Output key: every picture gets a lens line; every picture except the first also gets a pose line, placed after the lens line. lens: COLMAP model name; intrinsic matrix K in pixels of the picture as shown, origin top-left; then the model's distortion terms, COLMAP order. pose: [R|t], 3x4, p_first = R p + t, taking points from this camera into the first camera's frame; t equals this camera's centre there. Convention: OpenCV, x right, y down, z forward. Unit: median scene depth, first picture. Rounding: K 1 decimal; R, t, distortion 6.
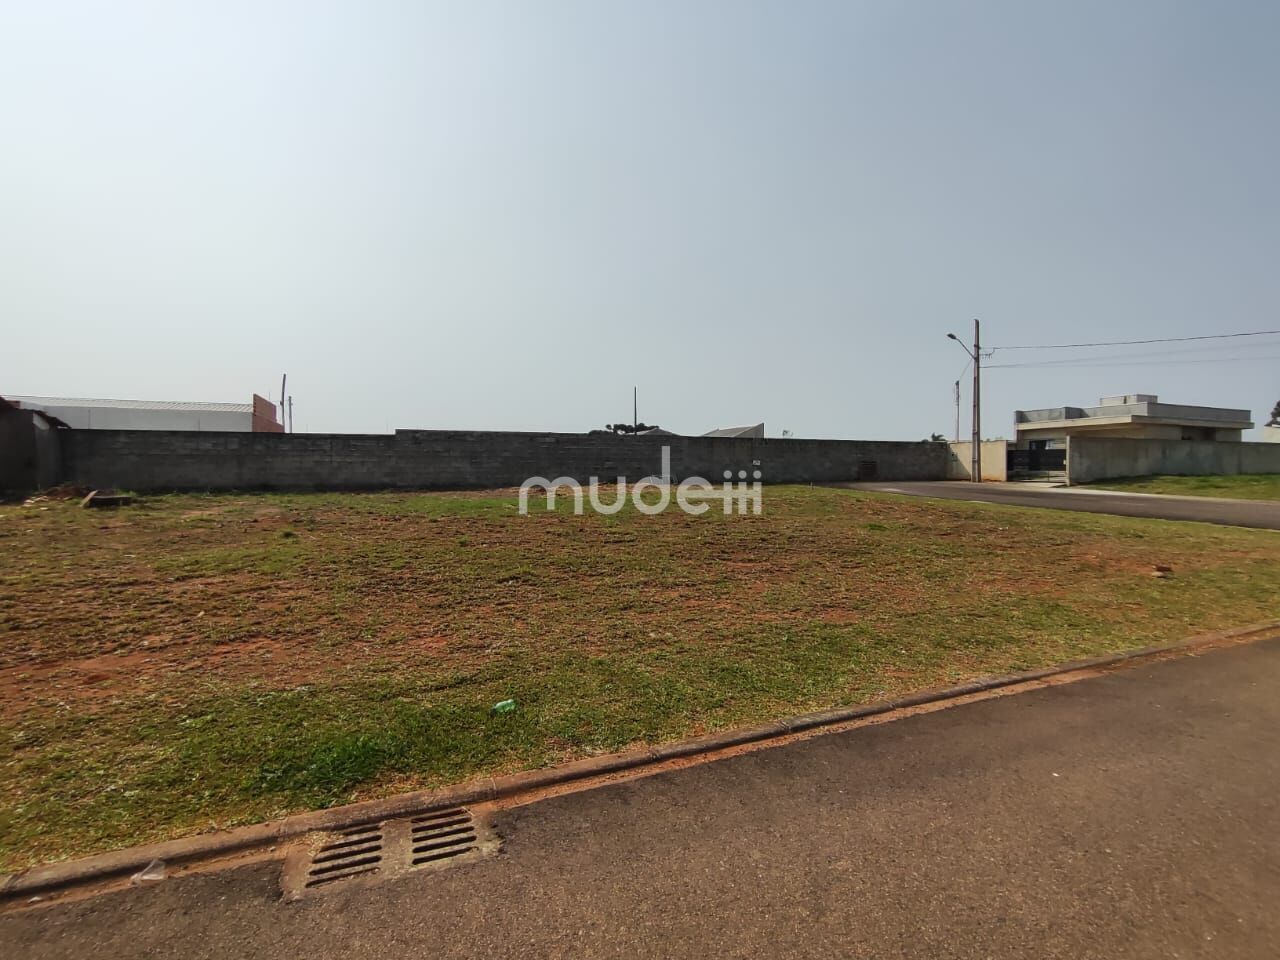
lens RADIAL K [[586.7, 0, 632.2], [0, 586.7, 478.9], [0, 0, 1]] dist [0.002112, -0.000182]
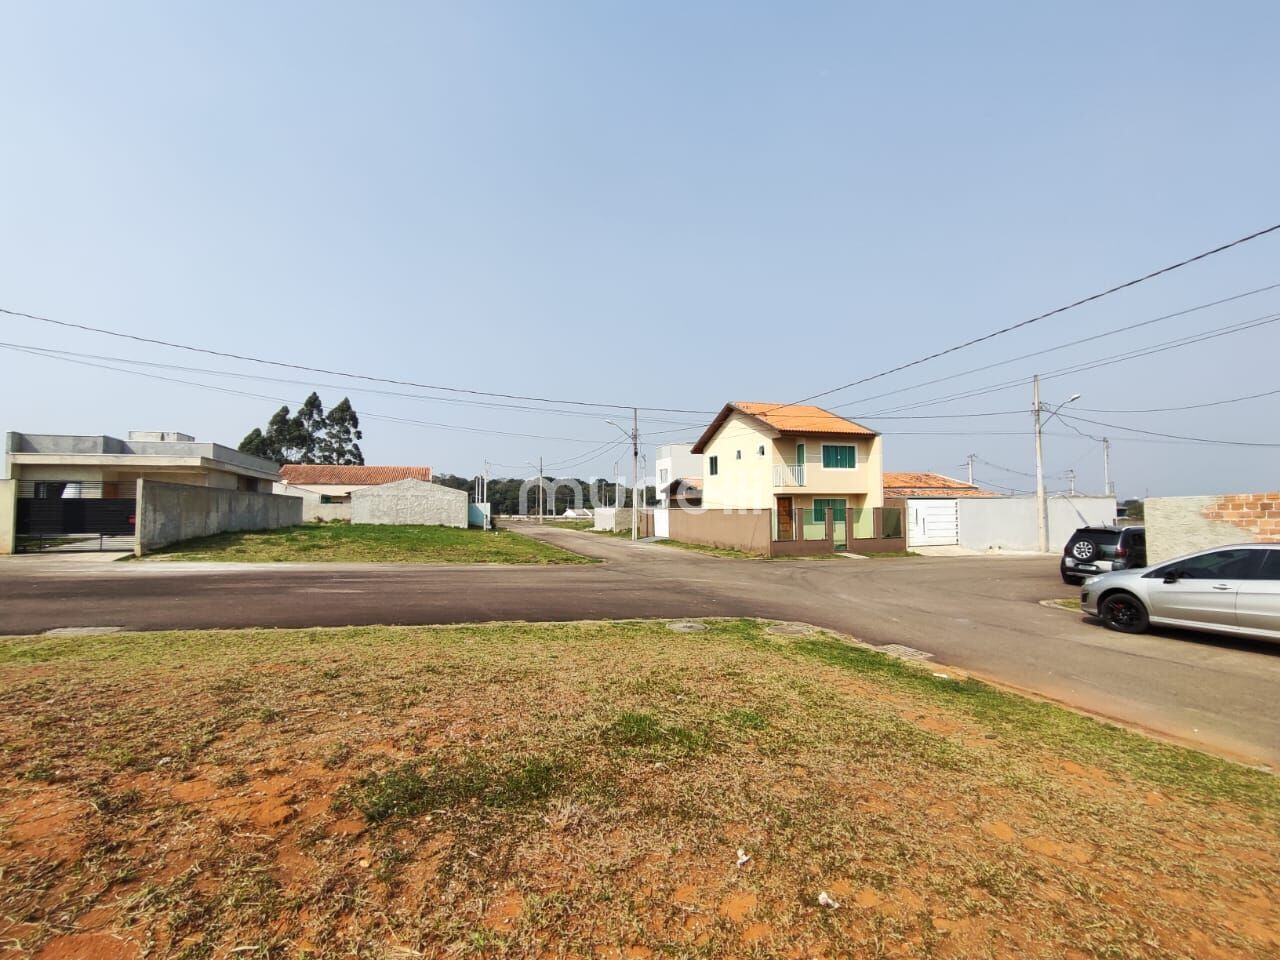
lens RADIAL K [[586.7, 0, 632.2], [0, 586.7, 478.9], [0, 0, 1]] dist [0.002112, -0.000182]
pose [[0.090768, 0.055535, 0.994322, 0.125232], [0.020908, 0.998118, -0.057656, -0.021308], [-0.995653, 0.026022, 0.089436, 0.348520]]
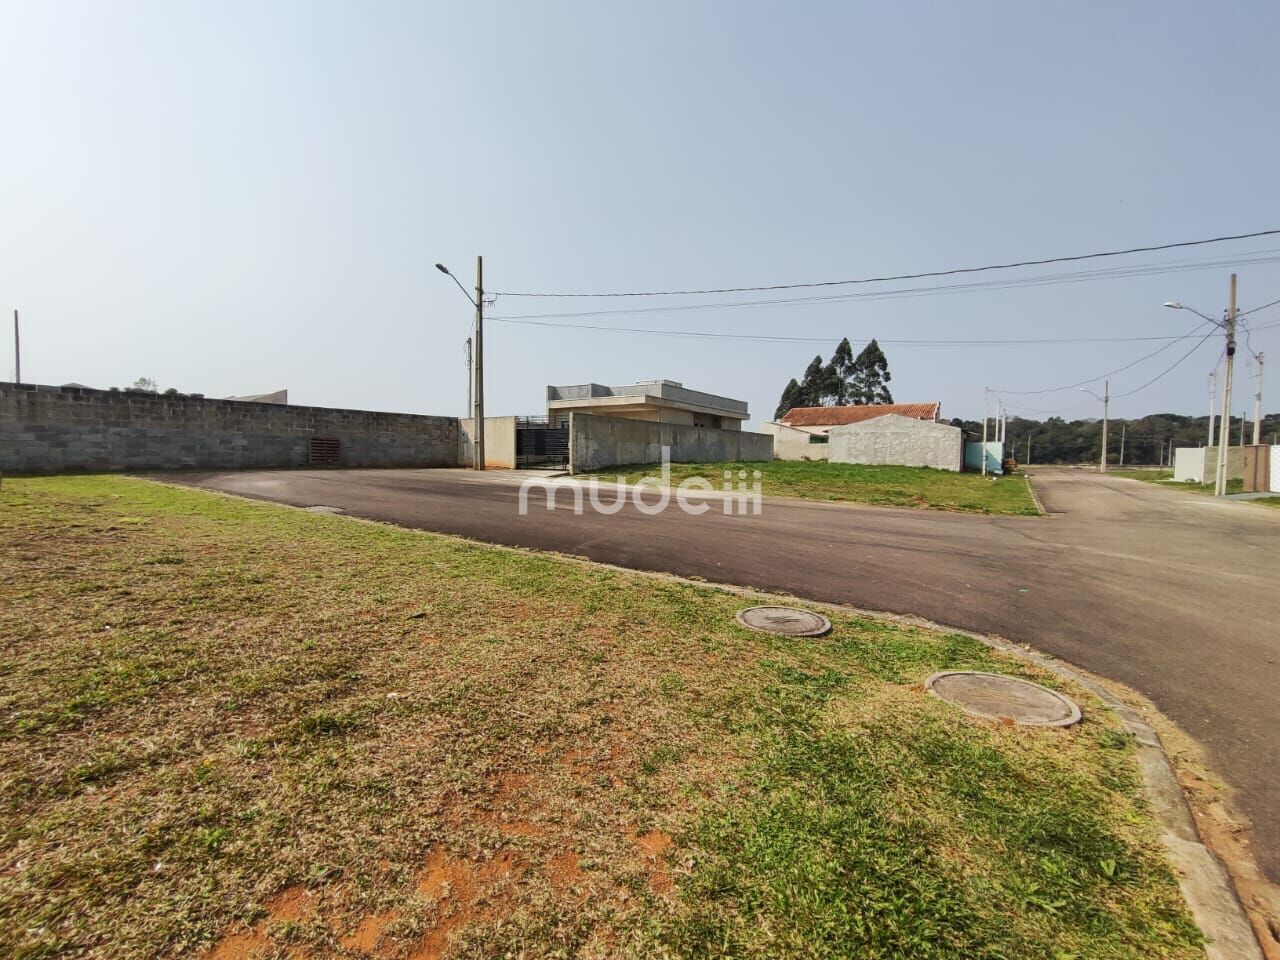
lens RADIAL K [[586.7, 0, 632.2], [0, 586.7, 478.9], [0, 0, 1]] dist [0.002112, -0.000182]
pose [[0.835219, -0.008713, 0.549849, 0.324014], [-0.004380, 0.999737, 0.022495, -0.000478], [-0.549901, -0.021197, 0.834961, 0.248730]]
